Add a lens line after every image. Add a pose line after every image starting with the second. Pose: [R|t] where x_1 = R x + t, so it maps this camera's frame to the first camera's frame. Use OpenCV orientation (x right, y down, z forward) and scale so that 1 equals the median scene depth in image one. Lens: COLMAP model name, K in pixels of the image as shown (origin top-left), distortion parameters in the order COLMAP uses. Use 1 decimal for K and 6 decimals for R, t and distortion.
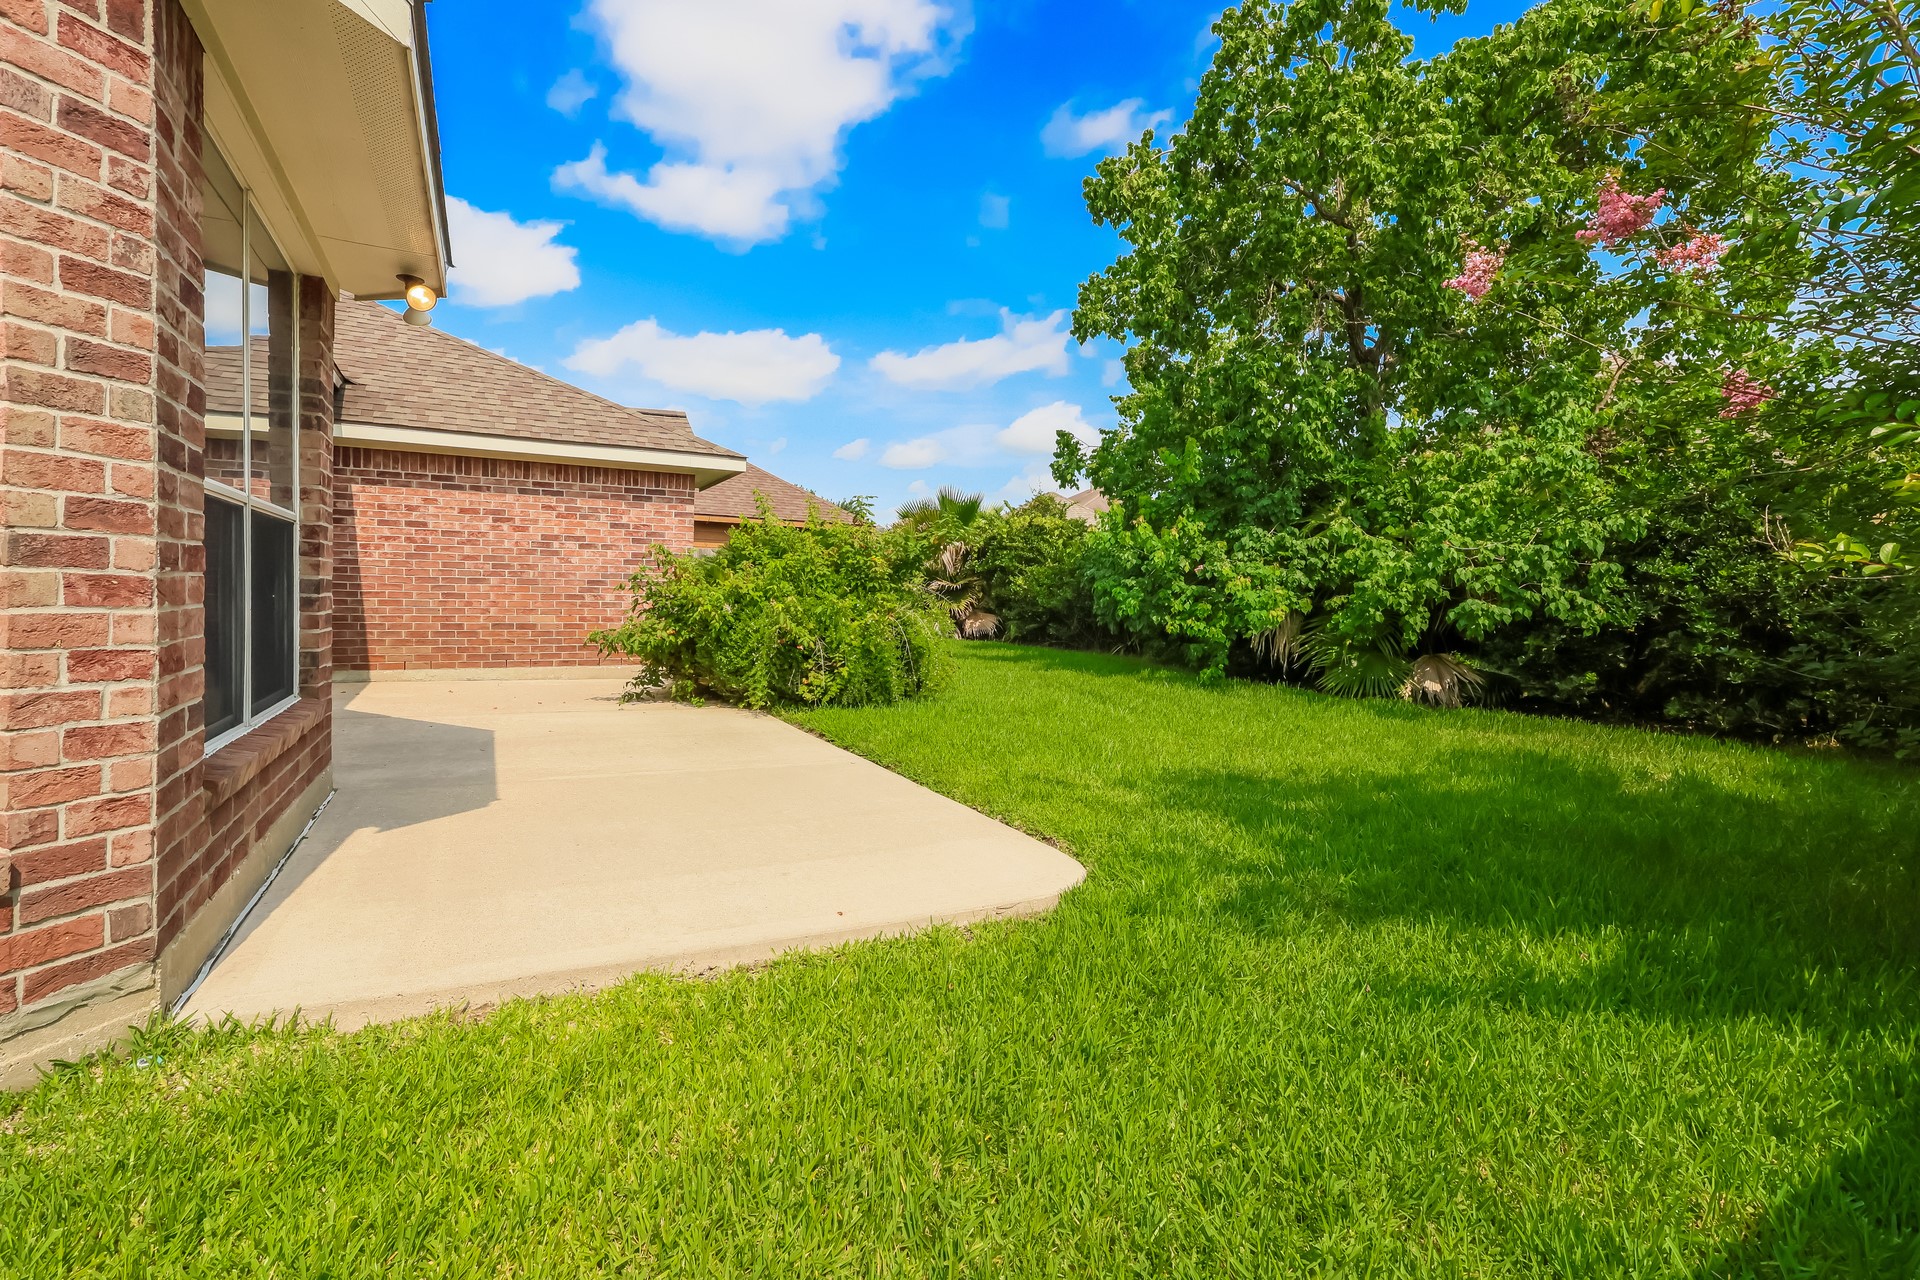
lens RADIAL K [[889.6, 0, 951.8], [0, 889.6, 638.7], [0, 0, 1]] dist [-0.000767, 0.000452]
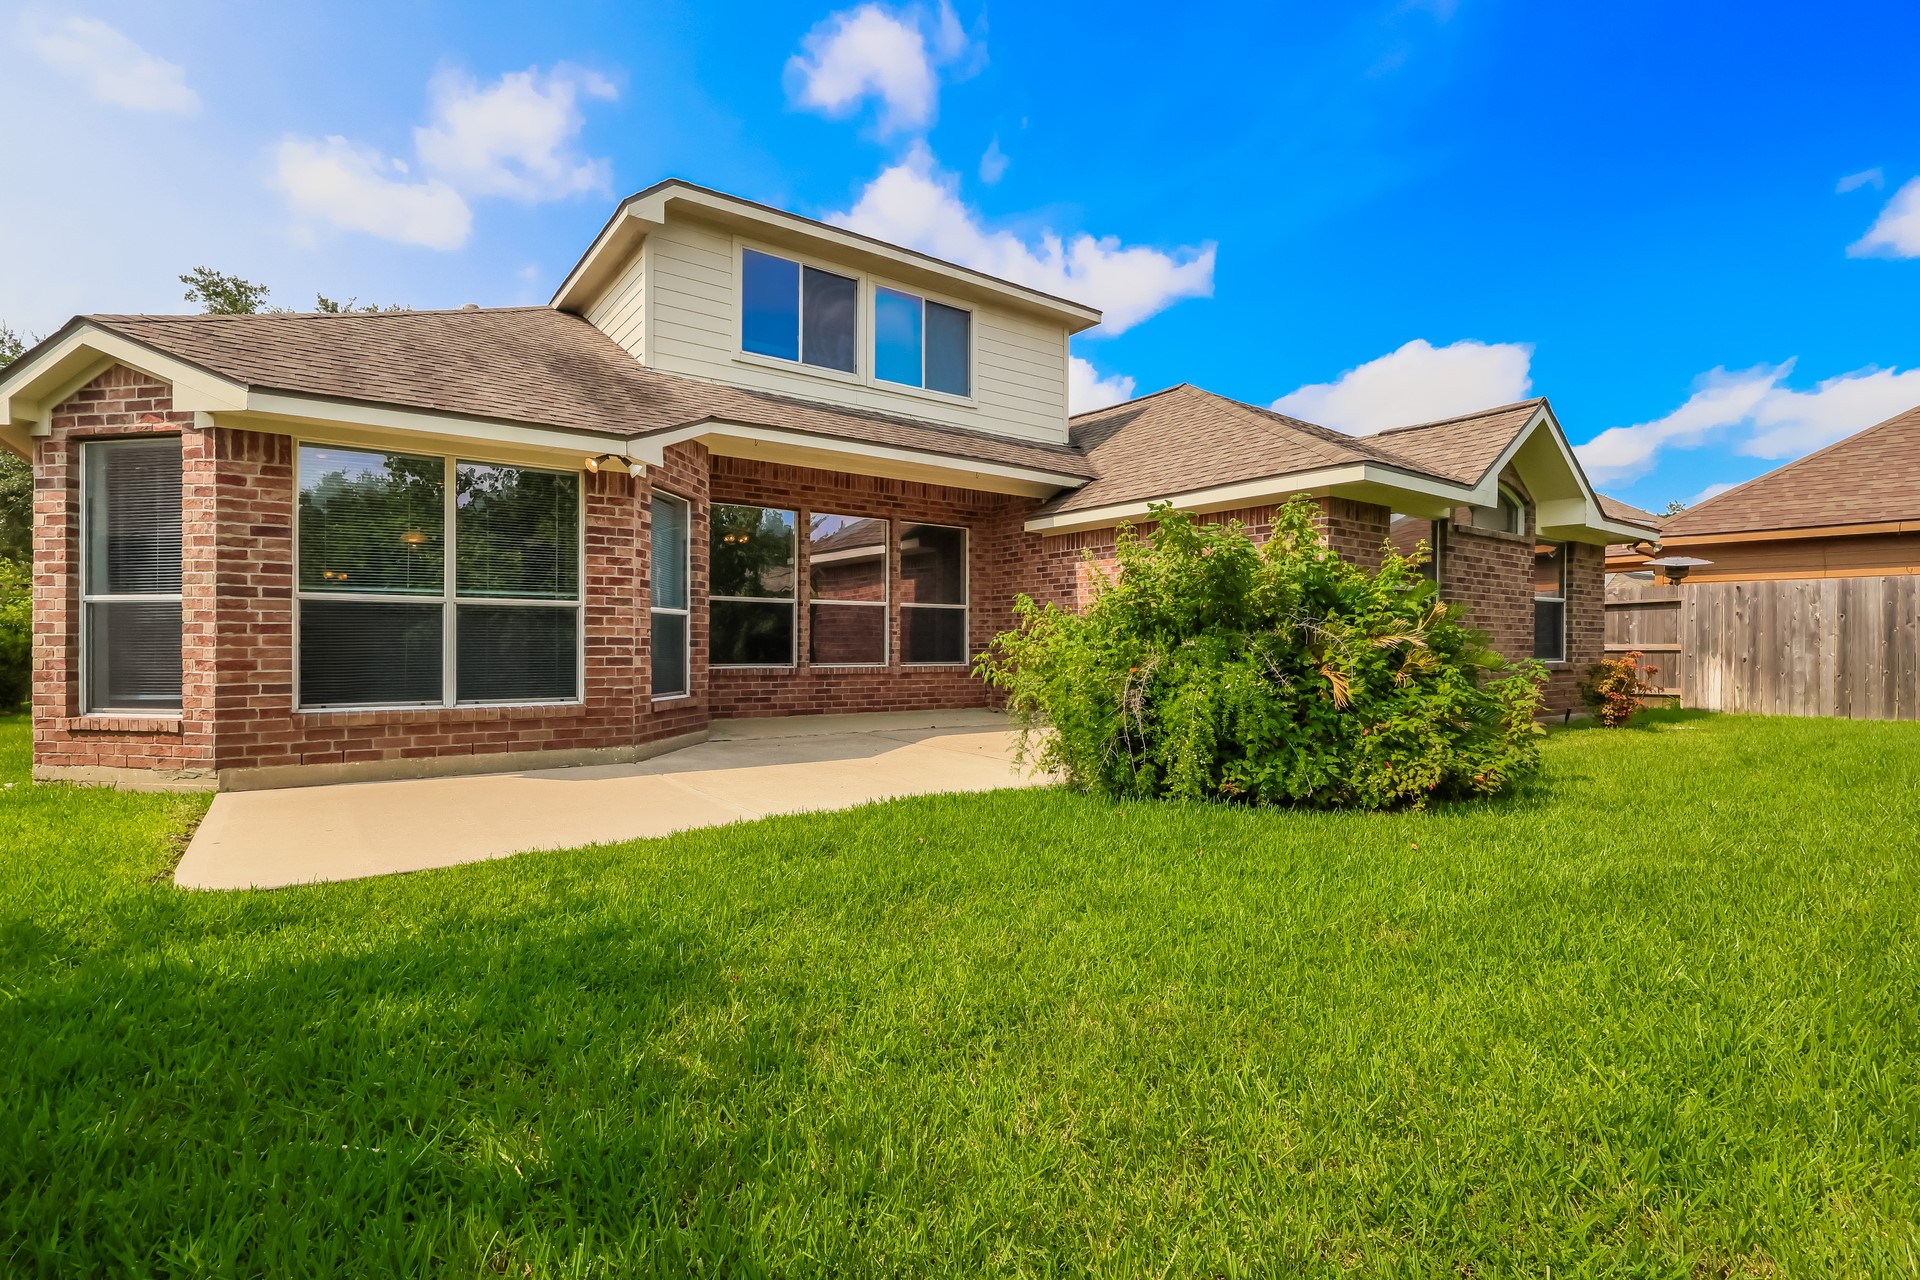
lens RADIAL K [[889.6, 0, 951.8], [0, 889.6, 638.7], [0, 0, 1]] dist [-0.000767, 0.000452]
pose [[0.139368, -0.028474, -0.989831, 1.155643], [-0.048118, 0.998211, -0.035490, -0.036685], [0.989071, 0.052575, 0.137748, 1.481551]]
